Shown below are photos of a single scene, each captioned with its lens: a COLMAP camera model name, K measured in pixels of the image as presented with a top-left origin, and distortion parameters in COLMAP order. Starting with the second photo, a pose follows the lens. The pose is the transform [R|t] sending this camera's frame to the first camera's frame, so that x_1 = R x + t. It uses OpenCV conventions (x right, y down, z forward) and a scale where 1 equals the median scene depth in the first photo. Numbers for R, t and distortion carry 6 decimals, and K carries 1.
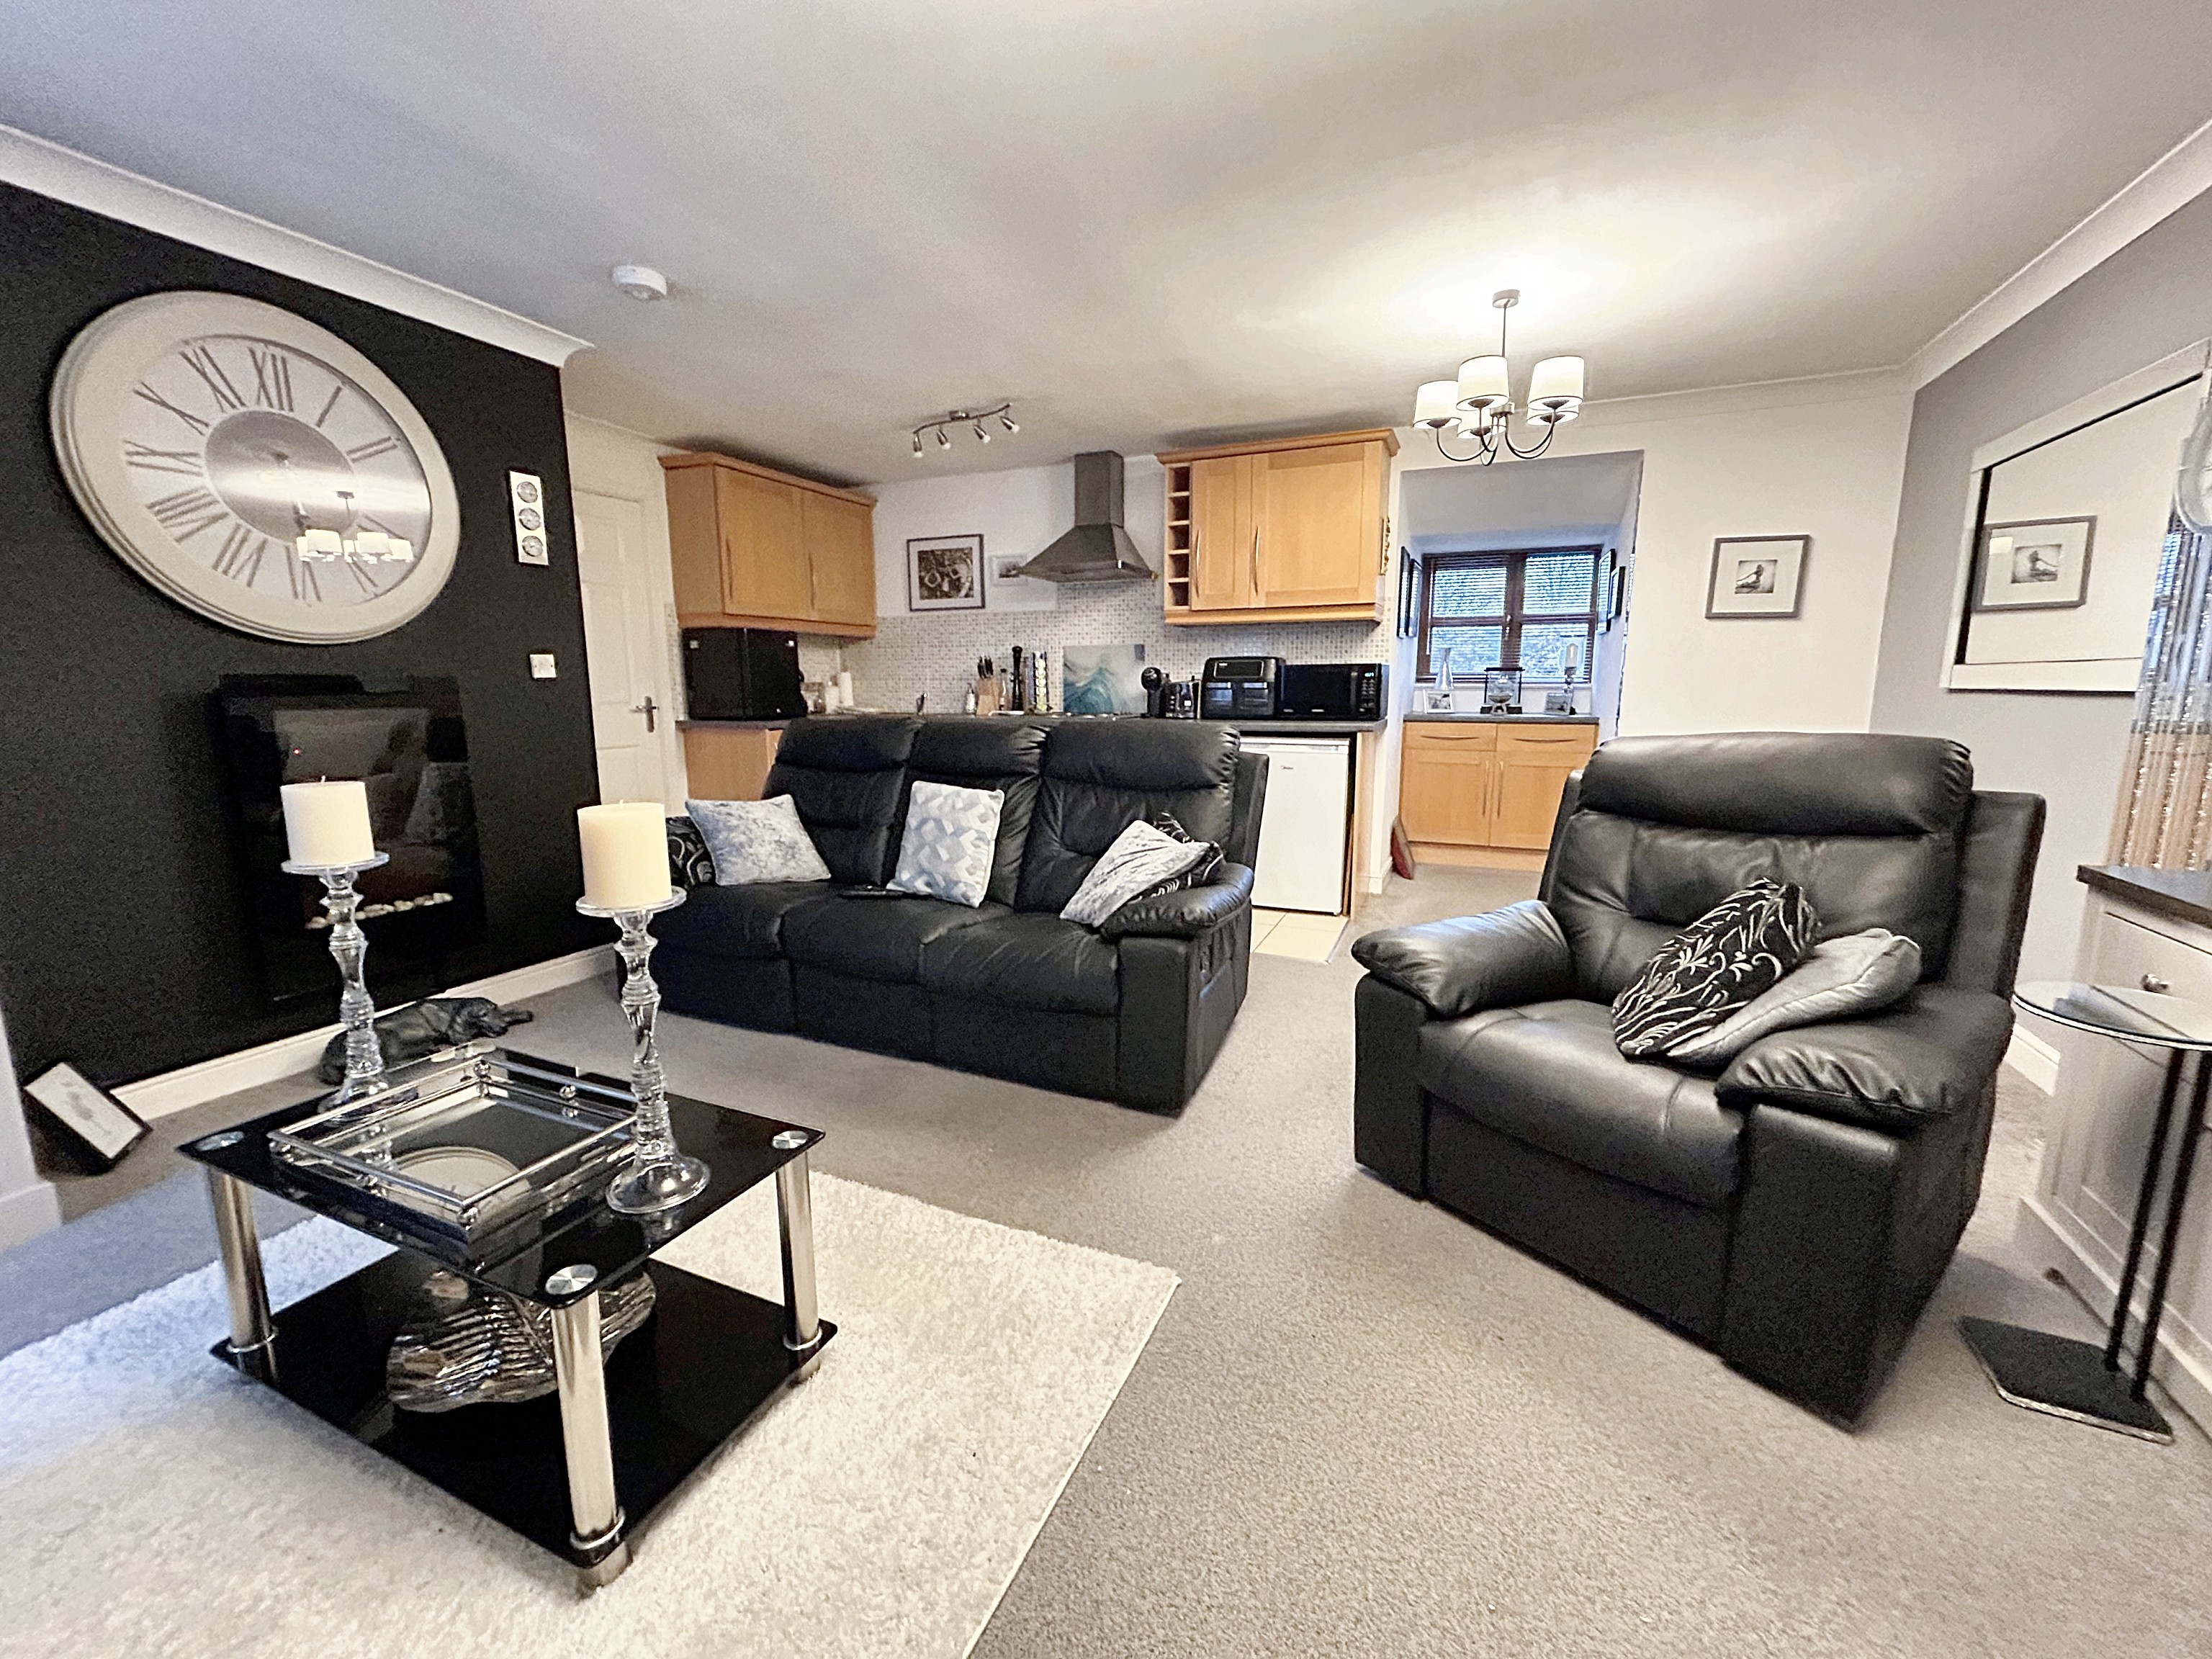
lens RADIAL K [[895.8, 0, 1104.3], [0, 895.8, 826.1], [0, 0, 1]] dist [0.000463, -0.000544]
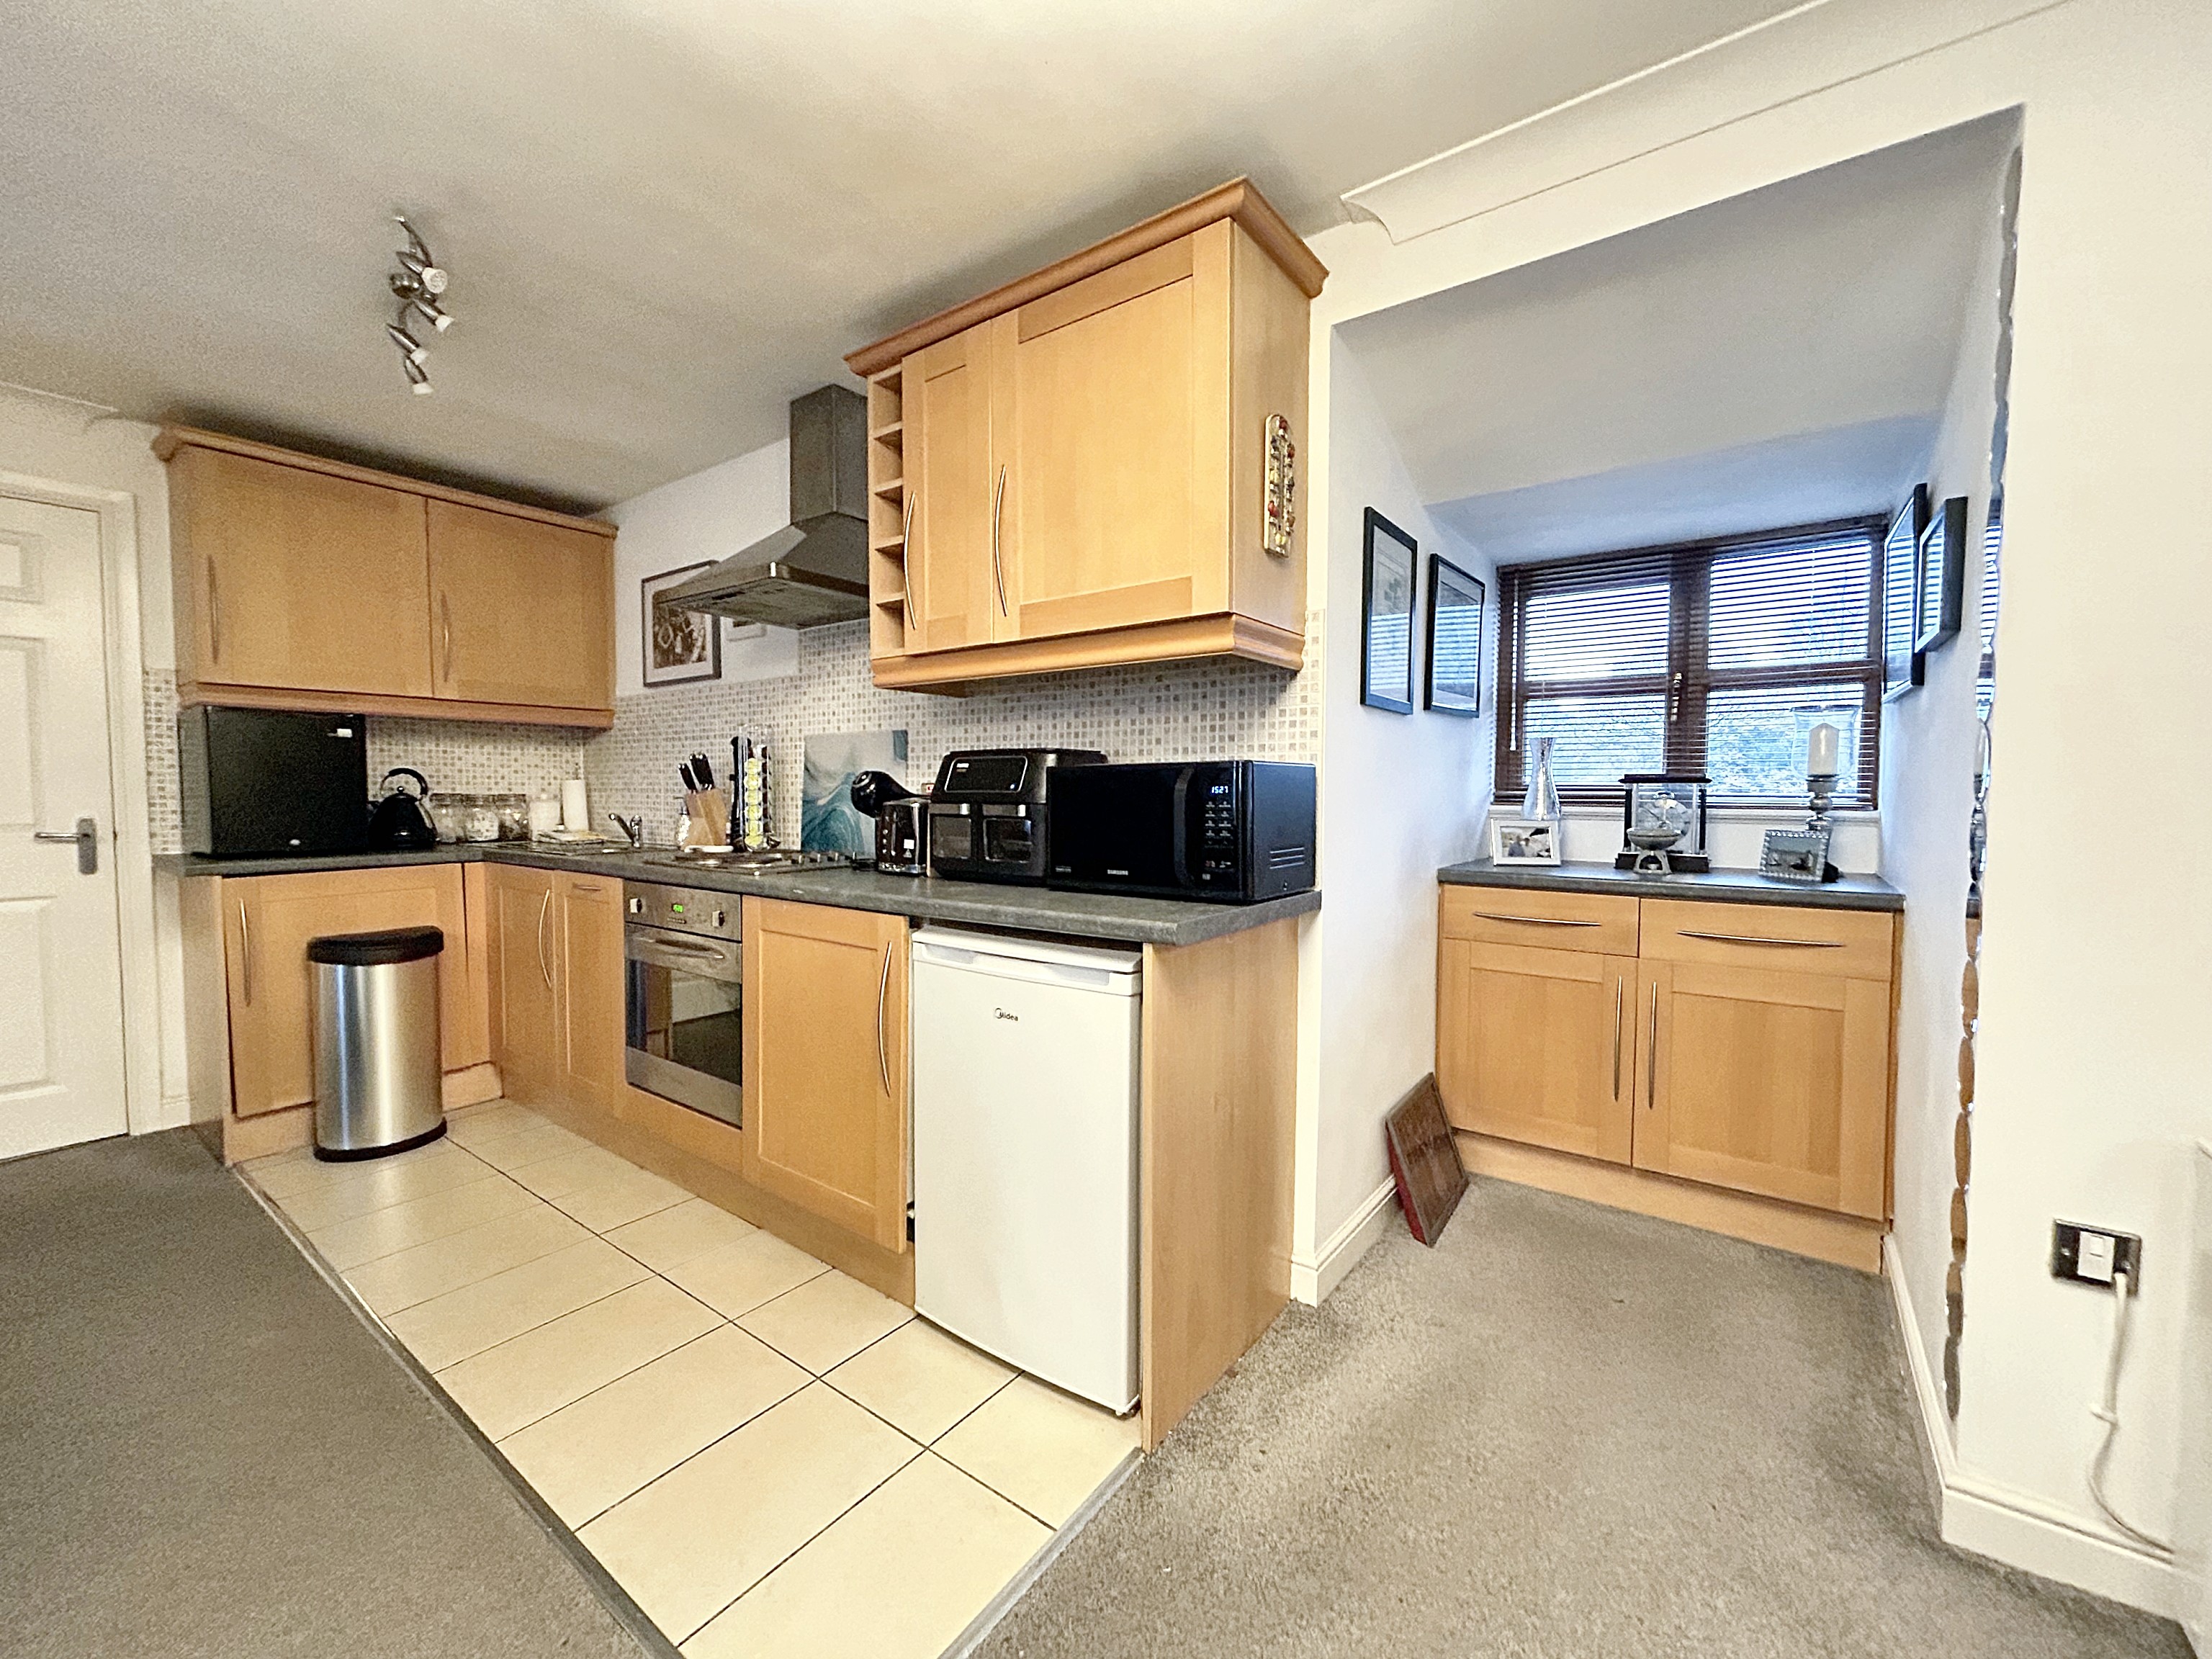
lens RADIAL K [[895.8, 0, 1101.2], [0, 895.8, 827.9], [0, 0, 1]] dist [0.000463, -0.000544]
pose [[0.974365, 0.015711, -0.224424, 0.269659], [-0.041921, 0.992766, -0.112508, -0.085068], [0.221033, 0.119032, 0.967975, 0.489188]]
